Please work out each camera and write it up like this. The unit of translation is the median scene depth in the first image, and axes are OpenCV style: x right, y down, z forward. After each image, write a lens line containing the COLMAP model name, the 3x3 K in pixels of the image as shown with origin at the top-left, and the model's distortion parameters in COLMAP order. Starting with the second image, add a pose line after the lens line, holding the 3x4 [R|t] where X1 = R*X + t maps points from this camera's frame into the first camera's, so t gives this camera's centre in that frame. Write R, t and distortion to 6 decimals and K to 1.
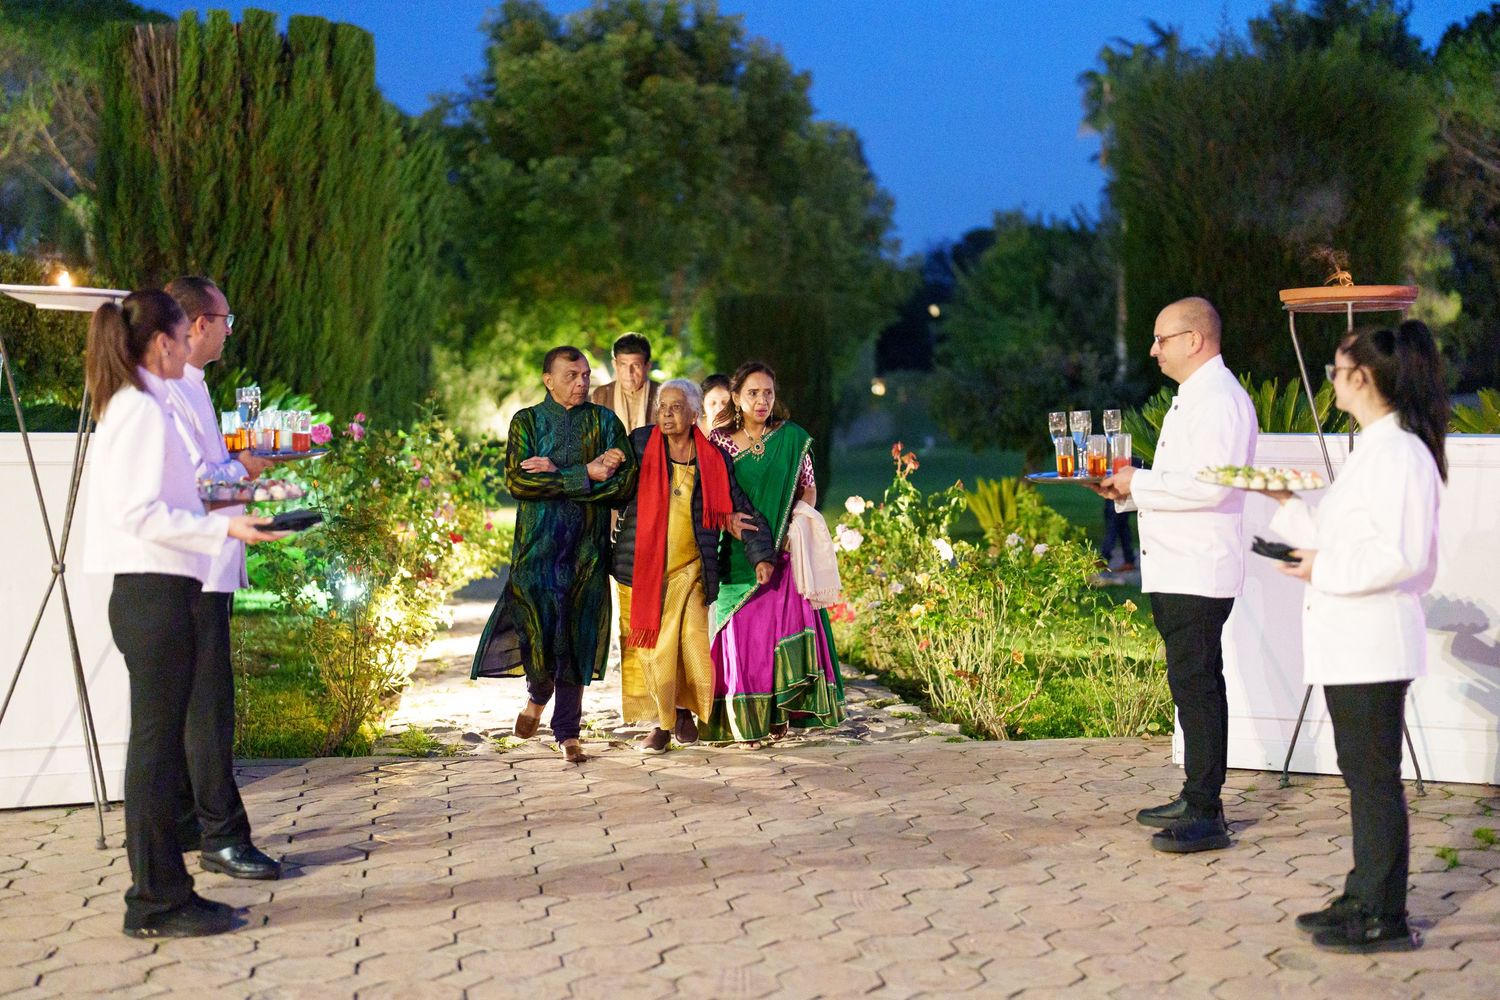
lens RADIAL K [[2111.8, 0, 750.0], [0, 2111.8, 500.0], [0, 0, 1]] dist [0.000141, 0.156805]
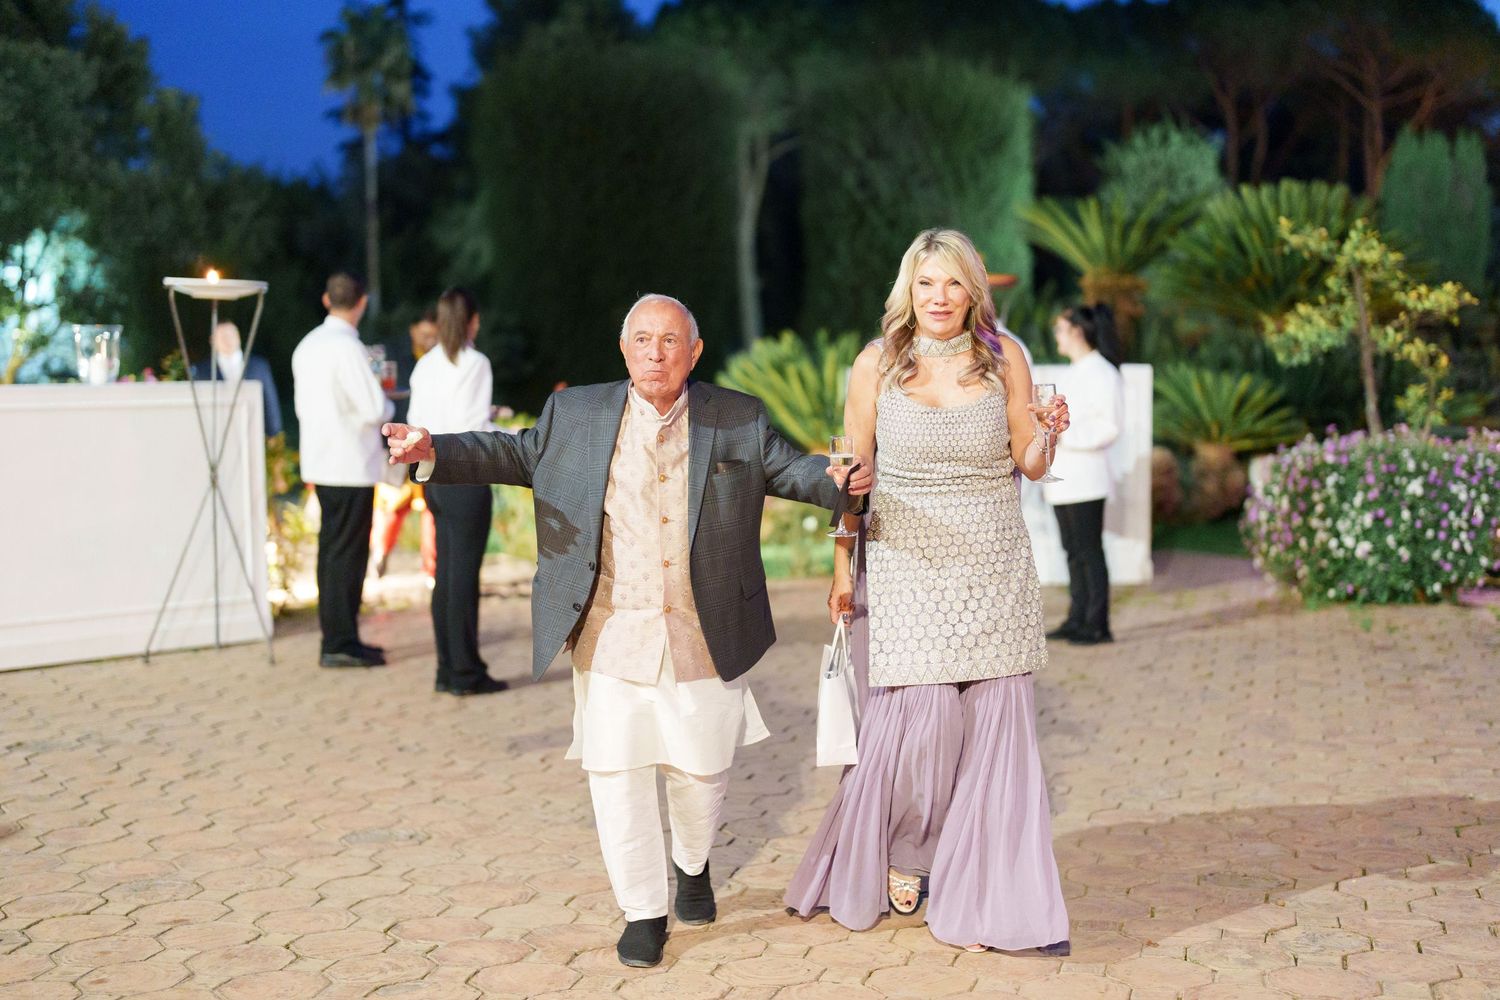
lens RADIAL K [[2181.6, 0, 777.6], [0, 2181.6, 503.8], [0, 0, 1]] dist [0.004801, 0.139259]
pose [[0.923654, -0.042058, 0.380912, -0.111009], [0.034219, 0.999041, 0.027333, 0.004688], [-0.381696, -0.012212, 0.924207, -0.105009]]
